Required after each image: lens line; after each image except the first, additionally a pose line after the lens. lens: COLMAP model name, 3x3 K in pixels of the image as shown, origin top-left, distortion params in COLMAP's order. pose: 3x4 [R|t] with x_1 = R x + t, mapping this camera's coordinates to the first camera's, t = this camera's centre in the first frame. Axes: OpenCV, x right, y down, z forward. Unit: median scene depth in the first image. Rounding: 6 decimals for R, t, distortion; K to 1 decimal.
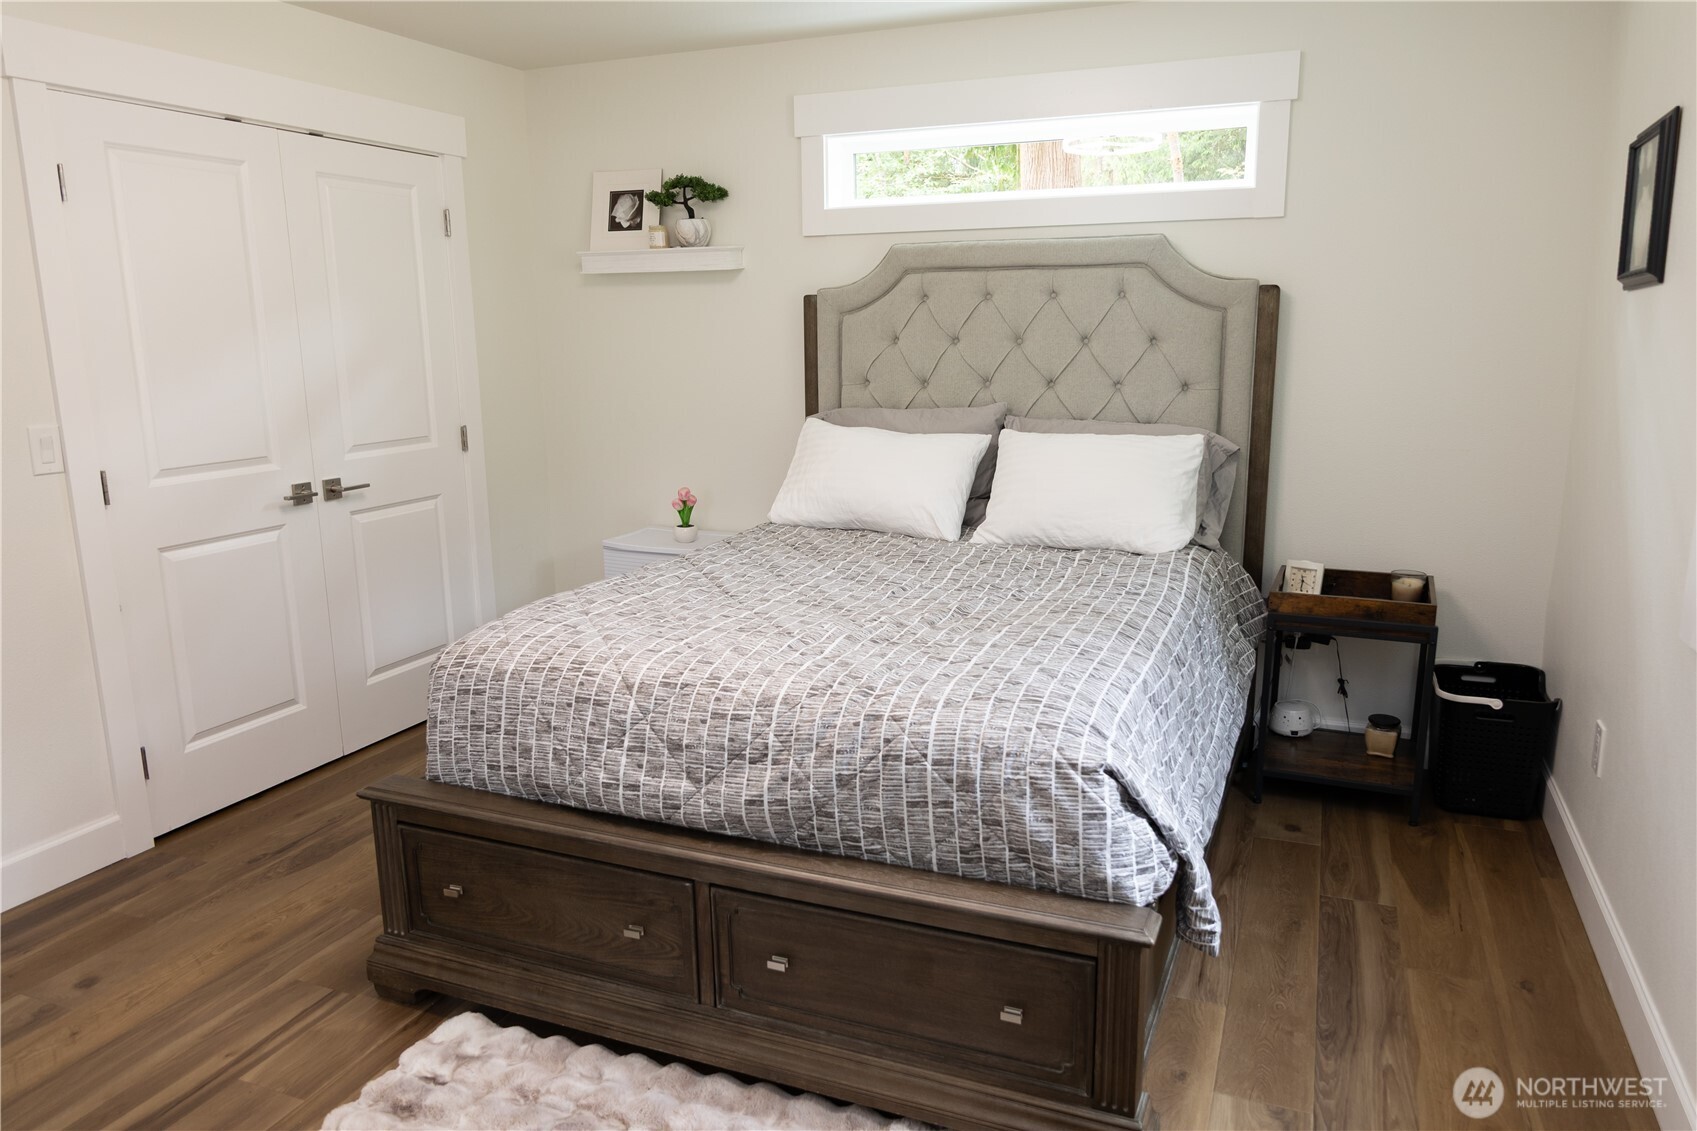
lens RADIAL K [[1161.1, 0, 833.9], [0, 1161.1, 571.3], [0, 0, 1]] dist [0.005615, -0.007535]
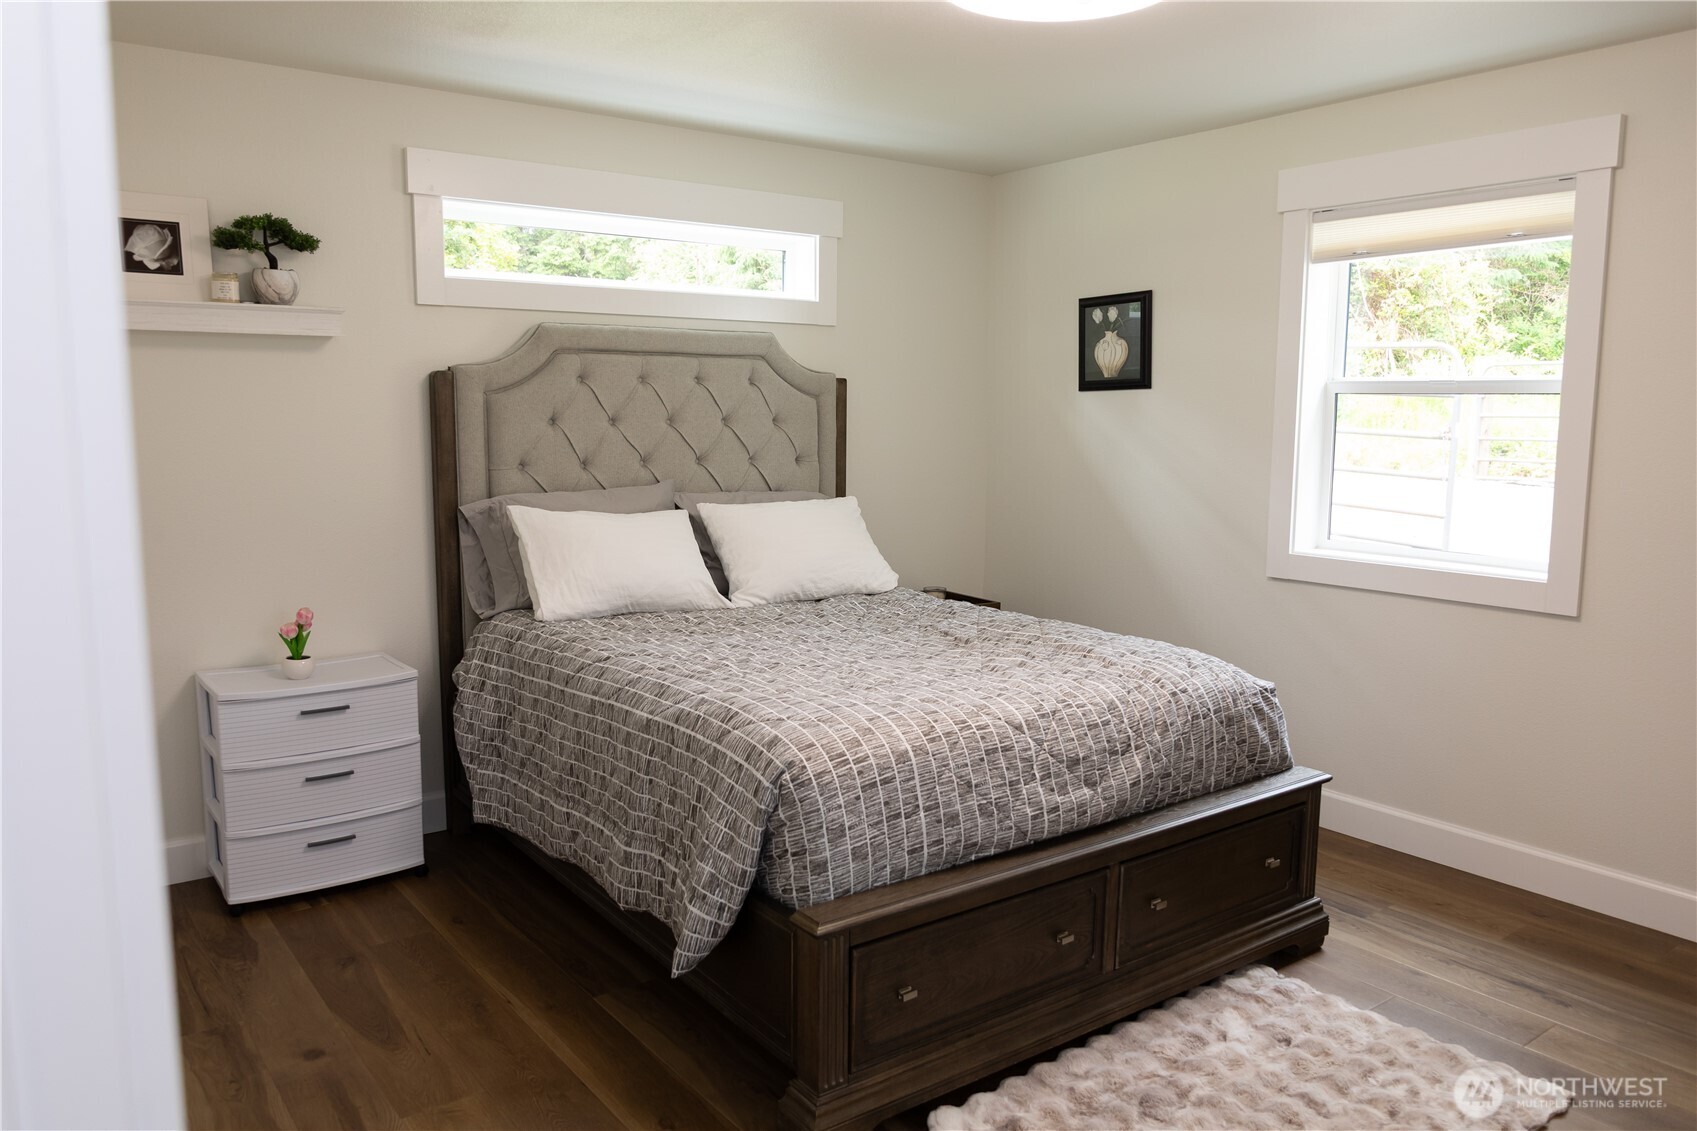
lens RADIAL K [[1248.3, 0, 833.0], [0, 1248.3, 564.8], [0, 0, 1]] dist [-0.006483, 0.000090]
pose [[0.509394, -0.098593, 0.854866, -1.196664], [0.168095, 0.985678, 0.013516, -0.094550], [-0.843956, 0.136814, 0.518672, 0.474738]]
